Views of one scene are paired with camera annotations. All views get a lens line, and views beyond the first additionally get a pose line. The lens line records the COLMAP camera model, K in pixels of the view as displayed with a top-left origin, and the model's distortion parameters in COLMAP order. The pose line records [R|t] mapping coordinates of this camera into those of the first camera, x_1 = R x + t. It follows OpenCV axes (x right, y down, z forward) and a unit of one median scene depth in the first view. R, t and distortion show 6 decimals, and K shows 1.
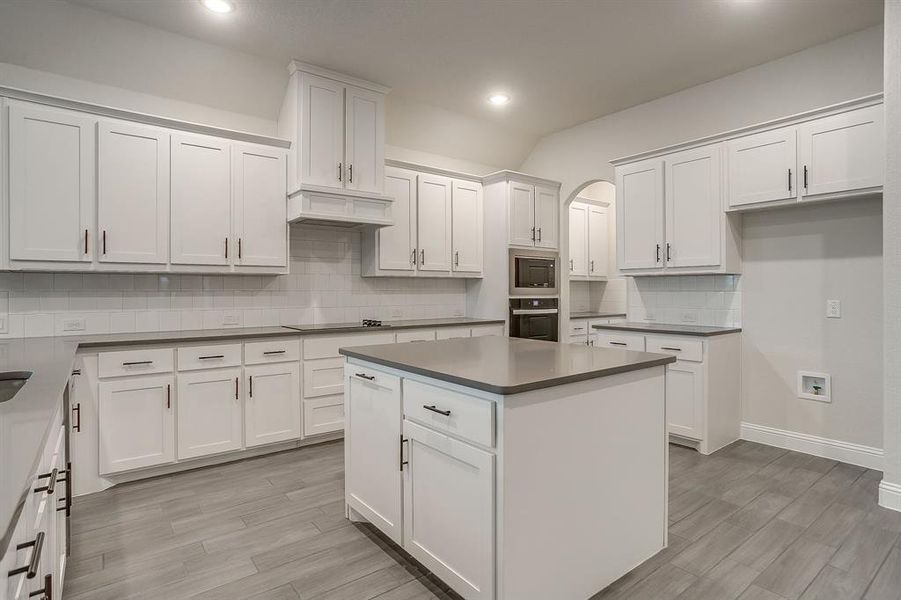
lens RADIAL K [[467.8, 0, 452.1], [0, 467.8, 294.9], [0, 0, 1]] dist [-0.061633, 0.038415]
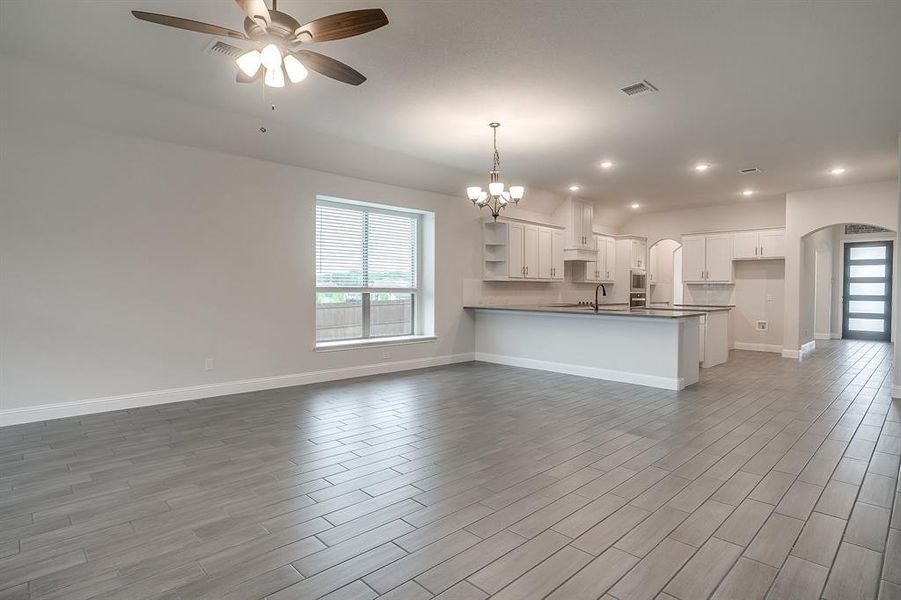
lens RADIAL K [[467.8, 0, 452.1], [0, 467.8, 294.9], [0, 0, 1]] dist [-0.061633, 0.038415]
pose [[0.994223, 0.007530, 0.107069, -1.051920], [-0.008048, 0.999958, 0.004404, 0.013801], [-0.107031, -0.005240, 0.994242, -1.190025]]
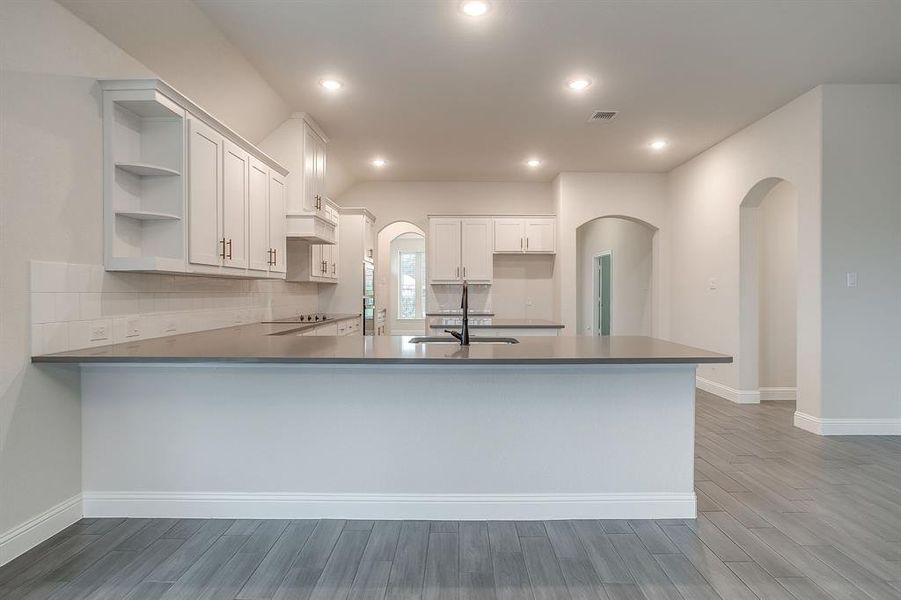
lens RADIAL K [[467.8, 0, 452.1], [0, 467.8, 294.9], [0, 0, 1]] dist [-0.061633, 0.038415]
pose [[0.617735, -0.001387, 0.786385, -0.926339], [0.004357, 0.999989, -0.001659, 0.000952], [-0.786374, 0.004451, 0.617734, -0.092490]]
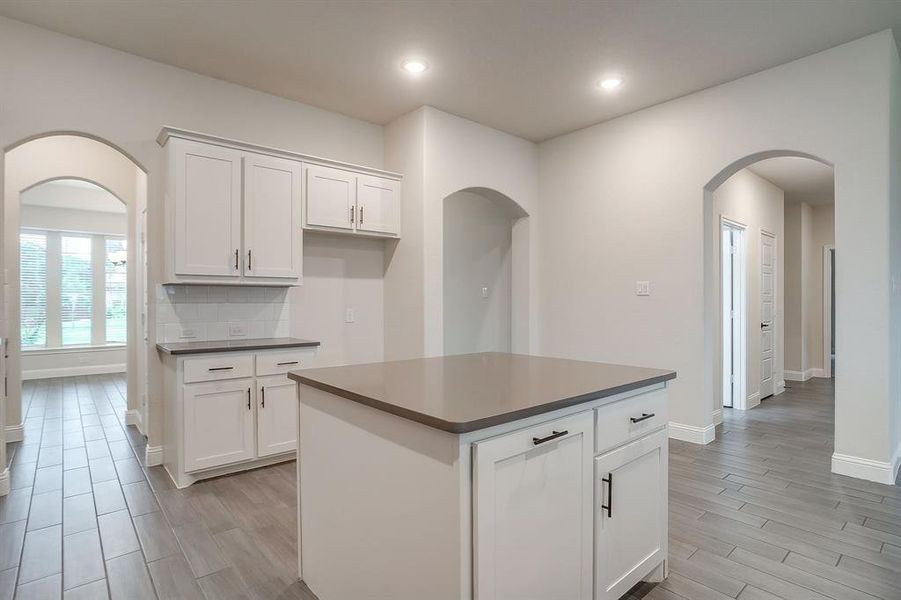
lens RADIAL K [[467.8, 0, 452.1], [0, 467.8, 294.9], [0, 0, 1]] dist [-0.061633, 0.038415]
pose [[-0.055903, 0.015668, 0.998313, -0.416958], [0.013202, 0.999801, -0.014952, -0.004388], [-0.998349, 0.012344, -0.056099, 0.602260]]
